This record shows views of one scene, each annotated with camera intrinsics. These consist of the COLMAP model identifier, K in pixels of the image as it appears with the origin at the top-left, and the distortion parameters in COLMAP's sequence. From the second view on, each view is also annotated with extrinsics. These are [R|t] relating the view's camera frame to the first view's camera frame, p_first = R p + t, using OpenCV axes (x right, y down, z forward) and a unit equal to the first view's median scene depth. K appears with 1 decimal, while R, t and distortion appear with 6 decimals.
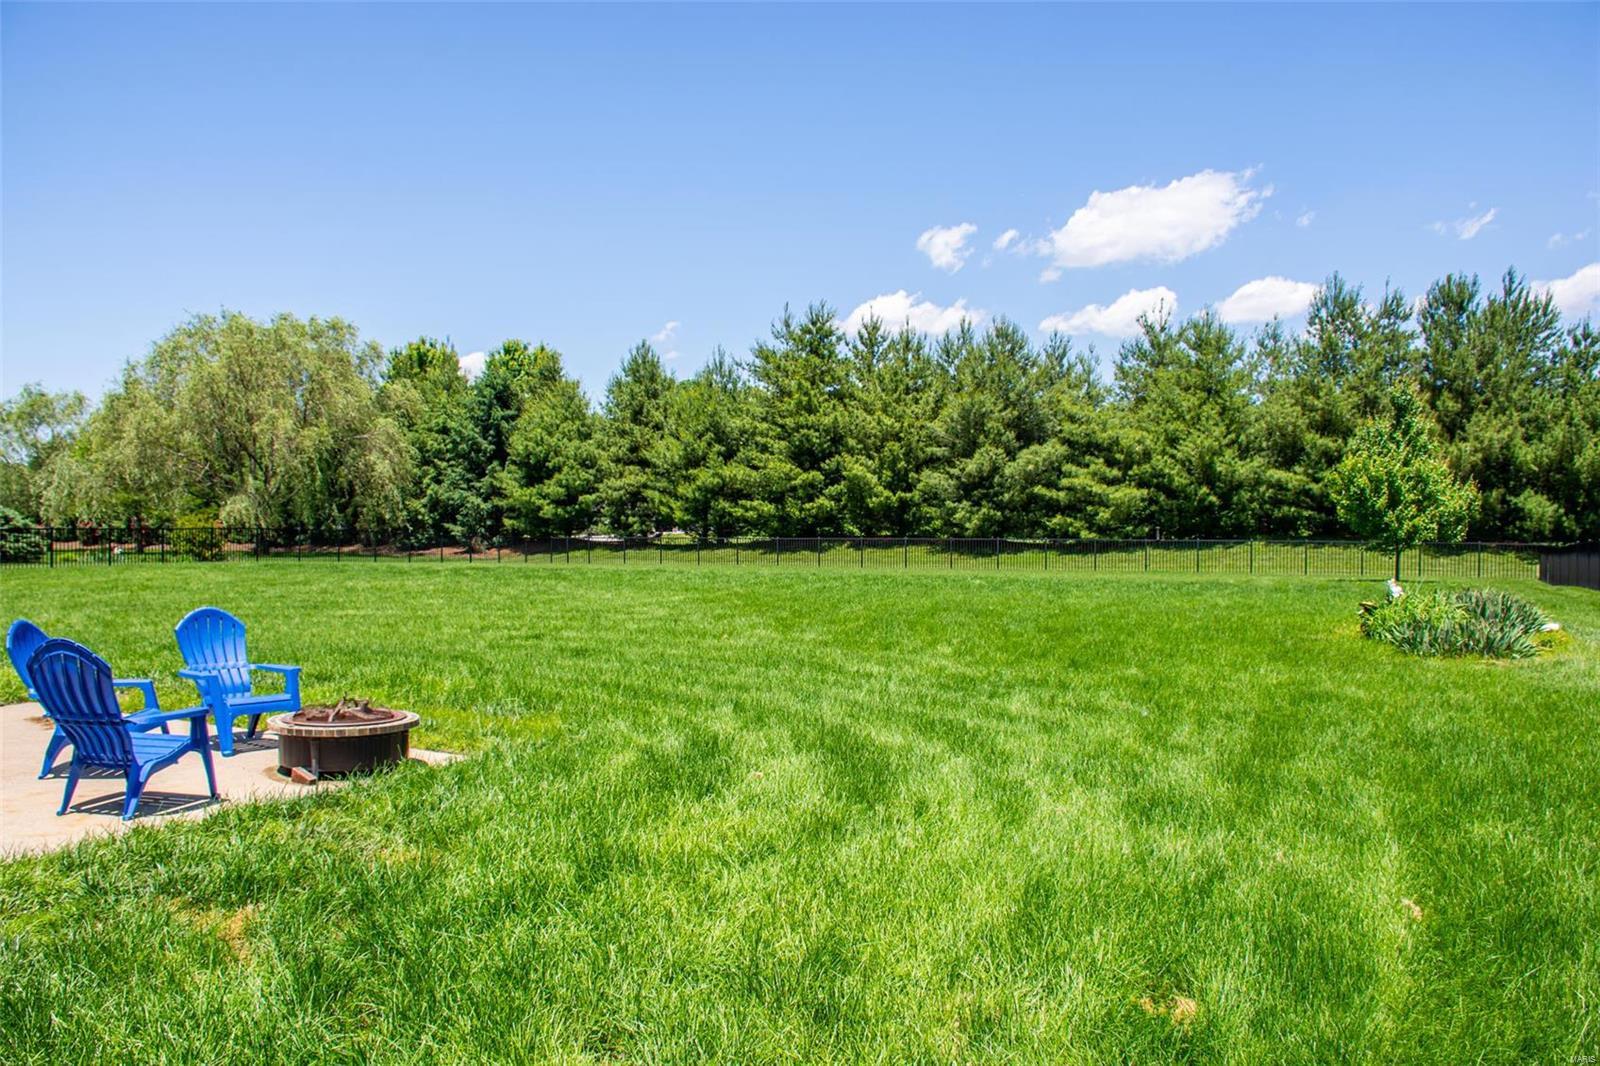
lens RADIAL K [[1265.1, 0, 797.4], [0, 1265.1, 539.8], [0, 0, 1]] dist [-0.152587, 0.115021]
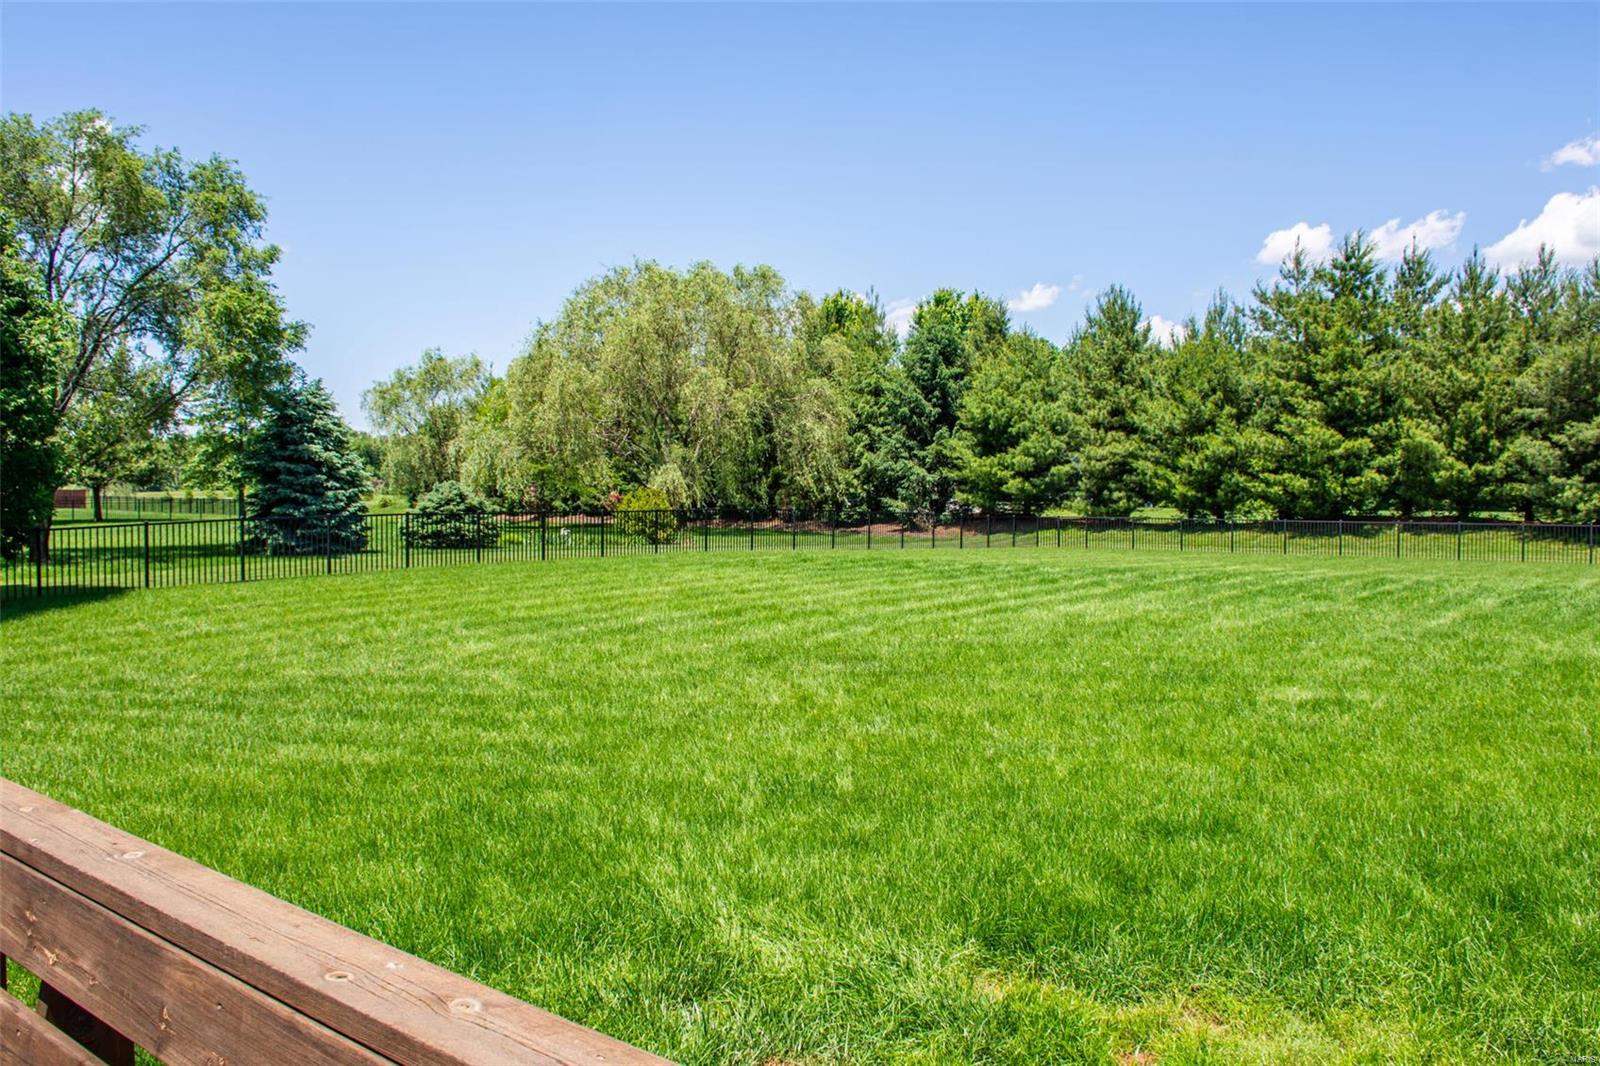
lens RADIAL K [[1278.9, 0, 797.0], [0, 1278.9, 539.4], [0, 0, 1]] dist [-0.152311, 0.116632]
pose [[0.972859, 0.010467, -0.231163, -0.154838], [-0.004300, 0.999622, 0.027169, -0.009001], [0.231360, -0.025437, 0.972536, 0.130518]]
